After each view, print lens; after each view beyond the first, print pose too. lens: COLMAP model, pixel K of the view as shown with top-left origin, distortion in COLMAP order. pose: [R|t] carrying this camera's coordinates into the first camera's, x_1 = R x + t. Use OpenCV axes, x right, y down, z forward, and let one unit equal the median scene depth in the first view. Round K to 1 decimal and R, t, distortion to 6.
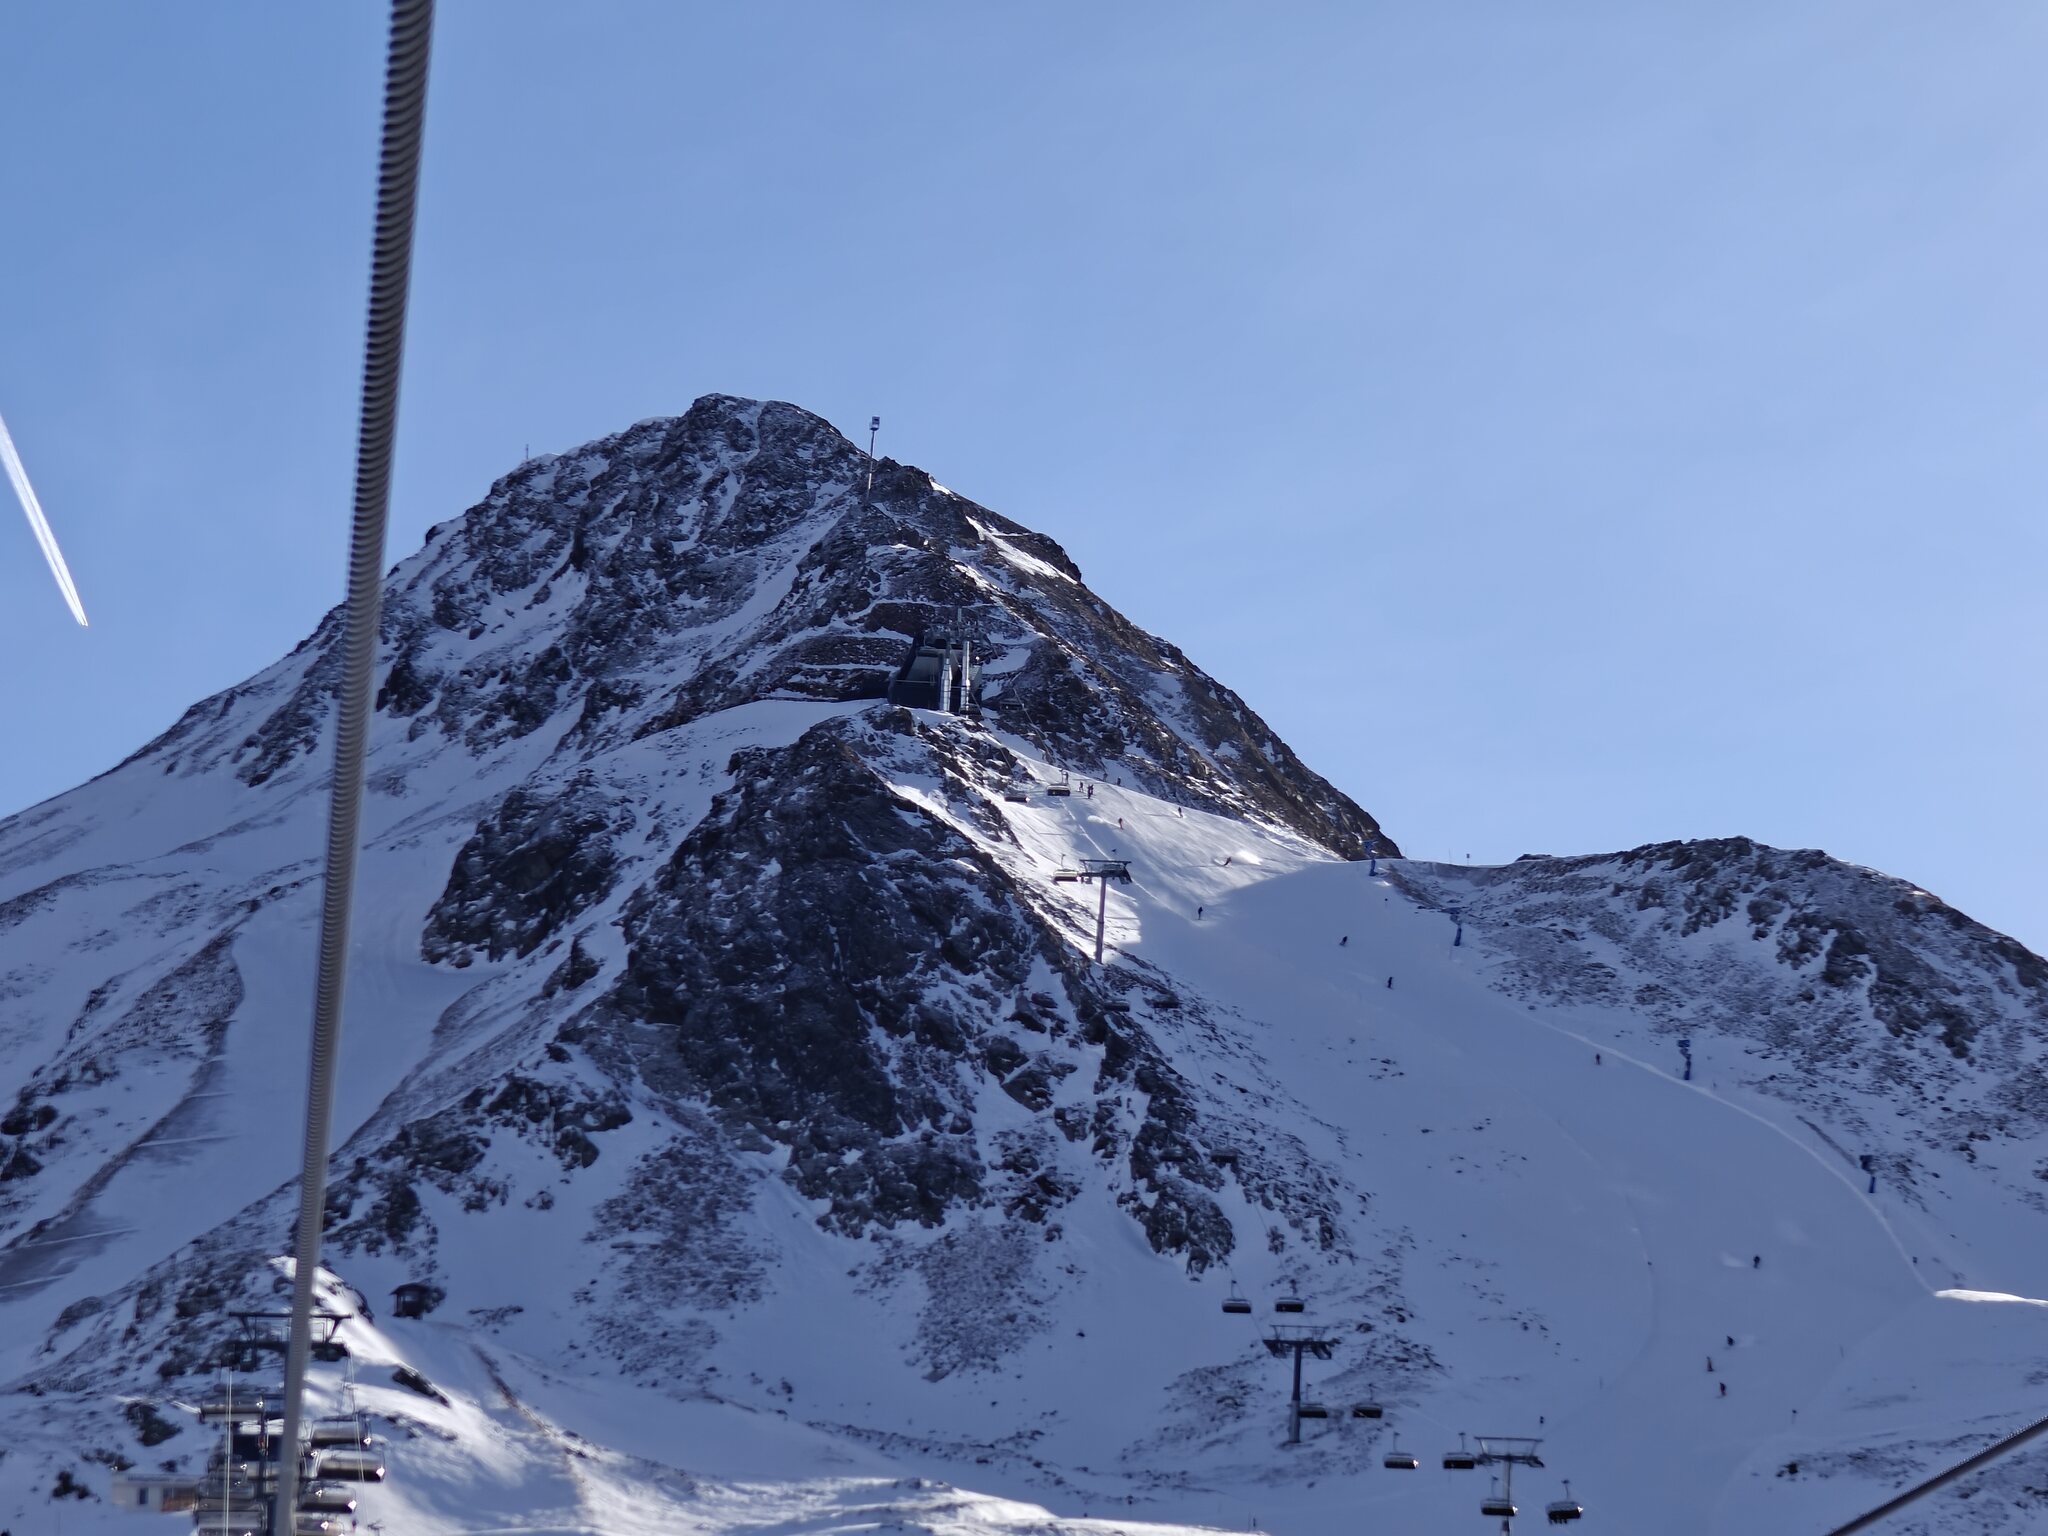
lens RADIAL K [[8668.6, 0, 1030.5], [0, 8668.6, 765.7], [0, 0, 1]] dist [0.006786, 0.000000]
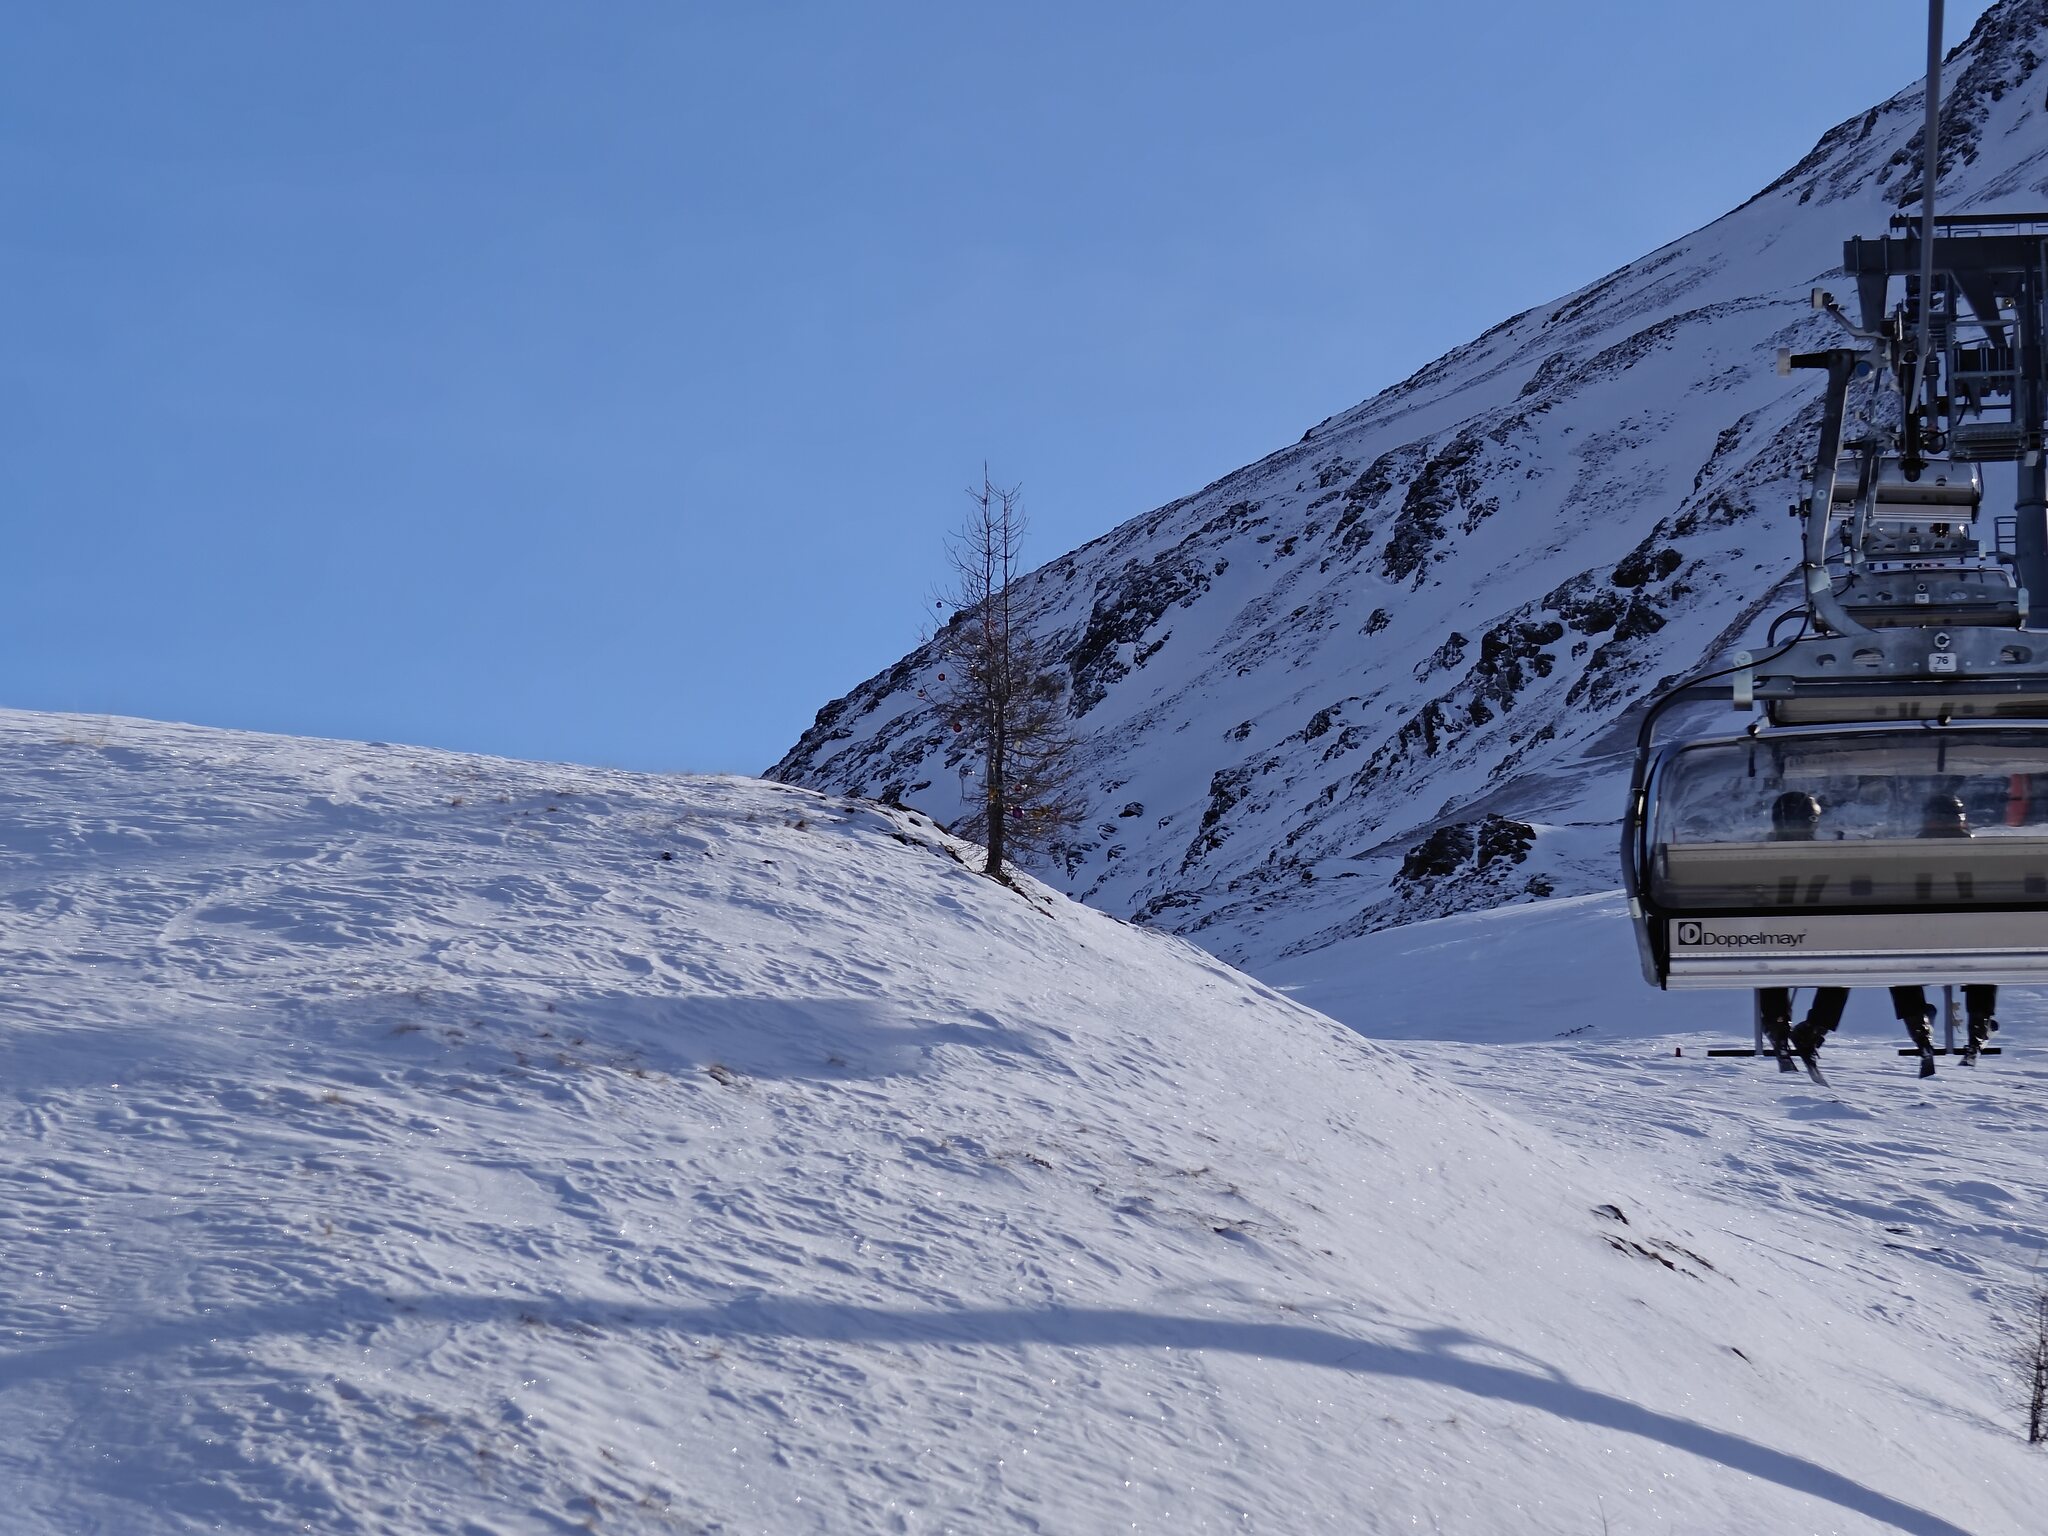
lens RADIAL K [[8668.6, 0, 1023.6], [0, 8668.6, 768.0], [0, 0, 1]] dist [0.006786, 0.000000]
pose [[0.980434, -0.045101, -0.191610, -0.015546], [0.052756, 0.997993, 0.035039, 0.024392], [0.189645, -0.044462, 0.980846, 0.165303]]
